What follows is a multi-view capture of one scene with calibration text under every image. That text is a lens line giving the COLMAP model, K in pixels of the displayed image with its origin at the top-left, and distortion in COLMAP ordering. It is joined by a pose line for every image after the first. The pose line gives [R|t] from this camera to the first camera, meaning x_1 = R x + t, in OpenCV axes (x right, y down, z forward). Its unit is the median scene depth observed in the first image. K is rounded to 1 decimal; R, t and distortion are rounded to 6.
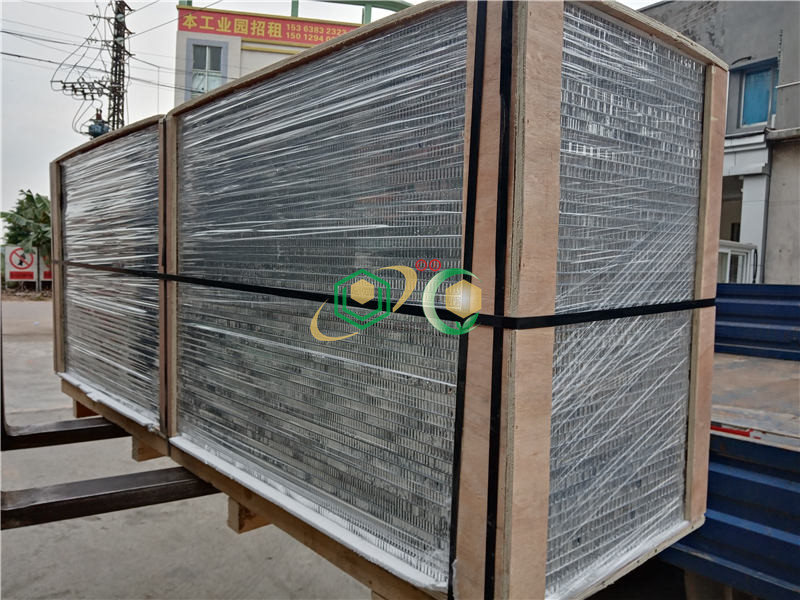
lens RADIAL K [[630.1, 0, 401.6], [0, 630.1, 302.1], [0, 0, 1]] dist [0.034307, -0.011138]
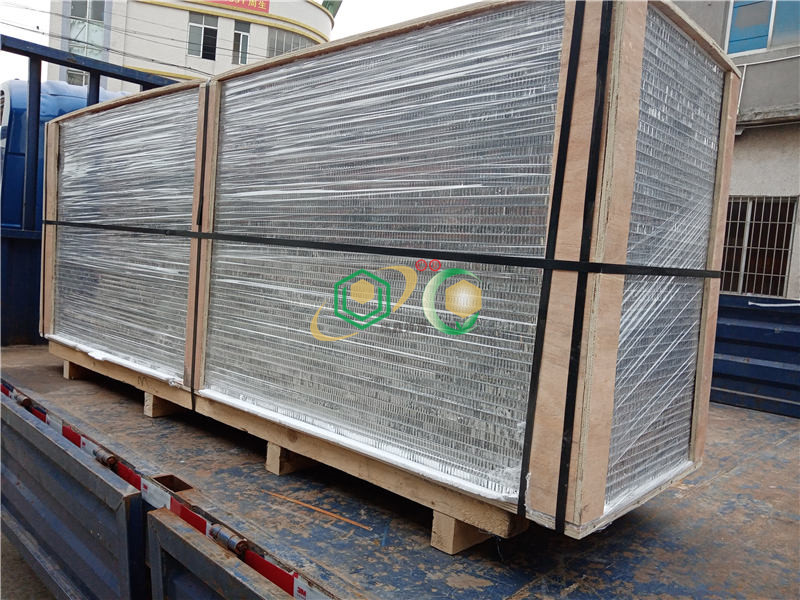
lens RADIAL K [[630.1, 0, 397.2], [0, 630.1, 299.3], [0, 0, 1]] dist [0.034307, -0.011138]
pose [[0.992631, 0.046420, 0.111937, -0.283189], [-0.045701, 0.998915, -0.008980, 0.104244], [-0.112232, 0.003798, 0.993675, -0.118658]]
